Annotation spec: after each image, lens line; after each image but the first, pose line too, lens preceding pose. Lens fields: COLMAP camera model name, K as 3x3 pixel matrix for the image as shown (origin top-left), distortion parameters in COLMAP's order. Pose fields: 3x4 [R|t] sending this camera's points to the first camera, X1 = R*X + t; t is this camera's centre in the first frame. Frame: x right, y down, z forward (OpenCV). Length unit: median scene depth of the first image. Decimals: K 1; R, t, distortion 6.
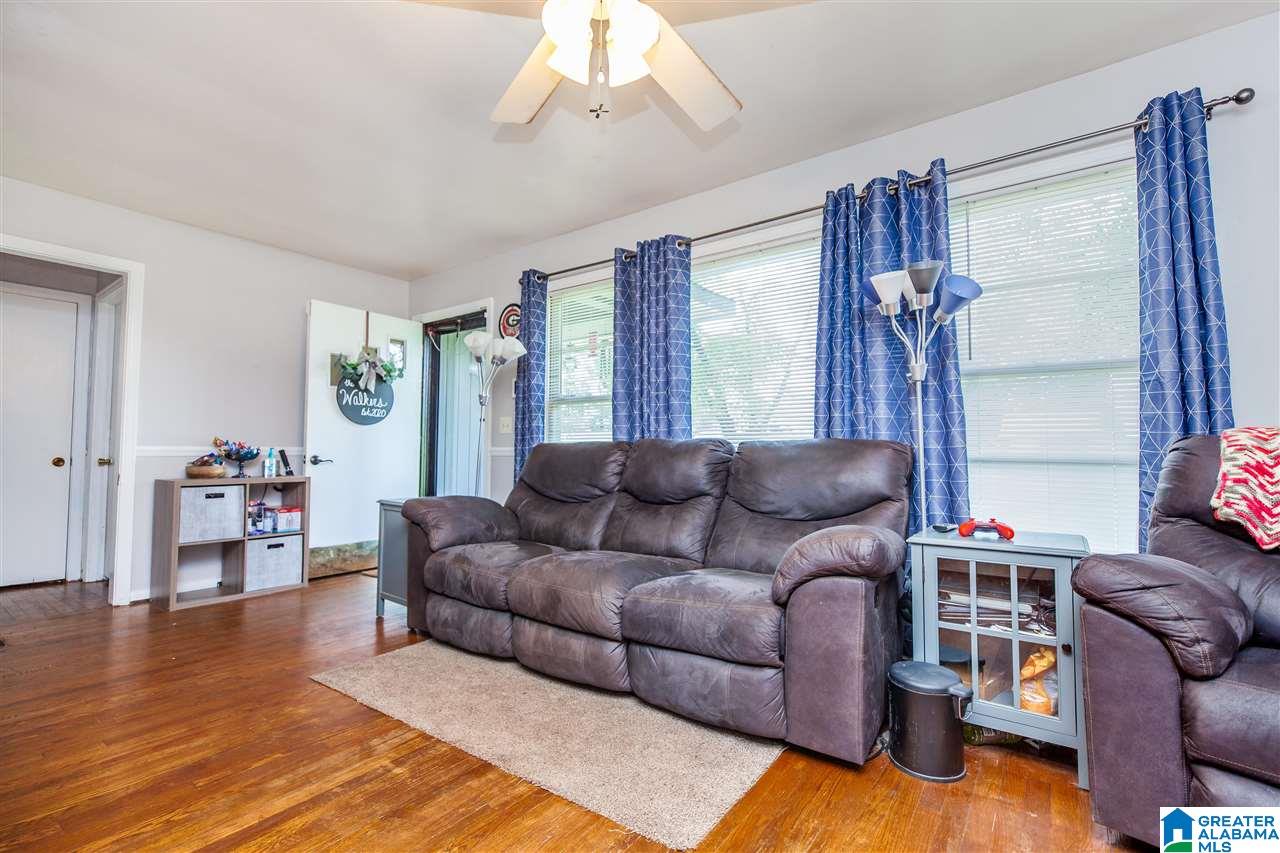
lens RADIAL K [[605.6, 0, 640.0], [0, 605.6, 426.5], [0, 0, 1]] dist [0.006515, -0.000025]
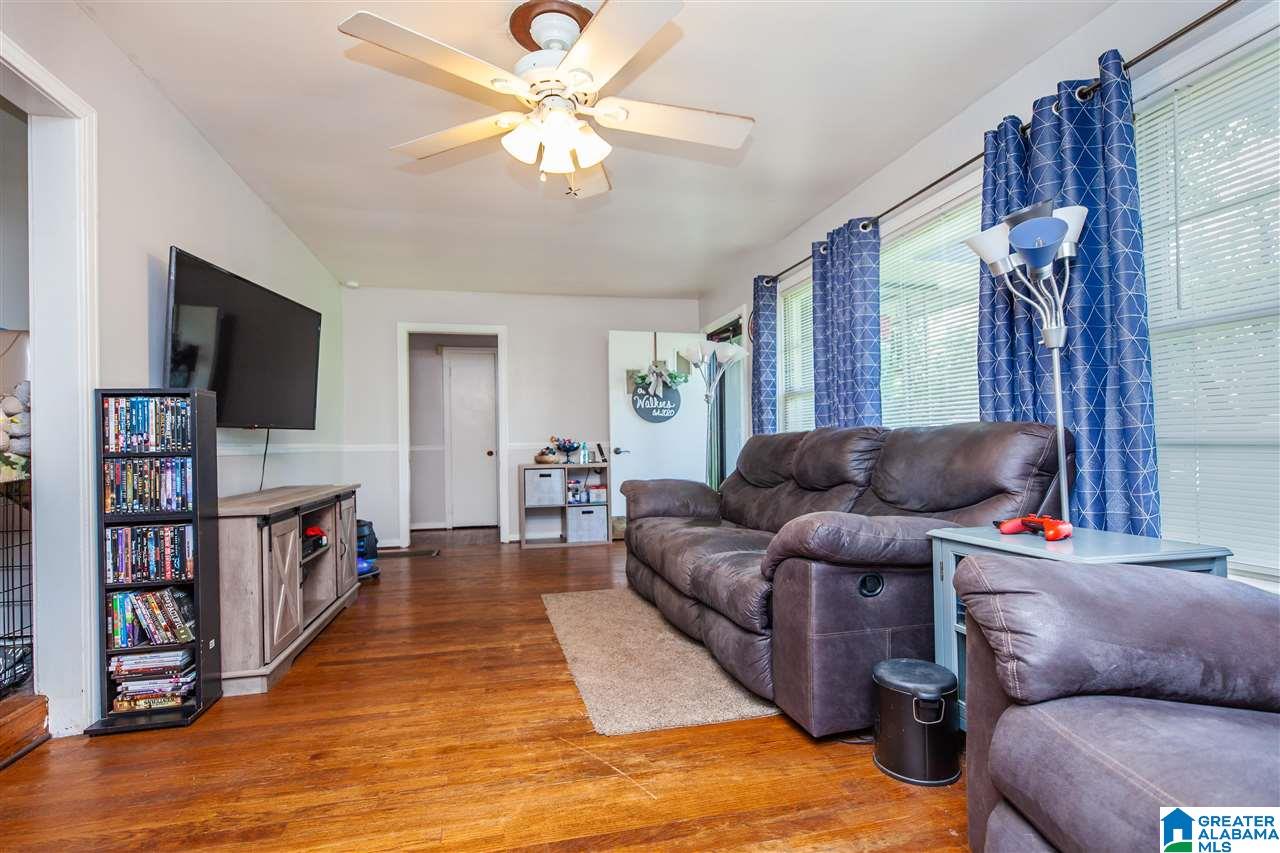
lens RADIAL K [[593.7, 0, 640.6], [0, 593.7, 444.0], [0, 0, 1]] dist [-0.000840, -0.000660]
pose [[0.779479, -0.014963, -0.626250, 0.371207], [0.042922, 0.998641, 0.029564, 0.004147], [0.624956, -0.049924, 0.779062, 0.018805]]
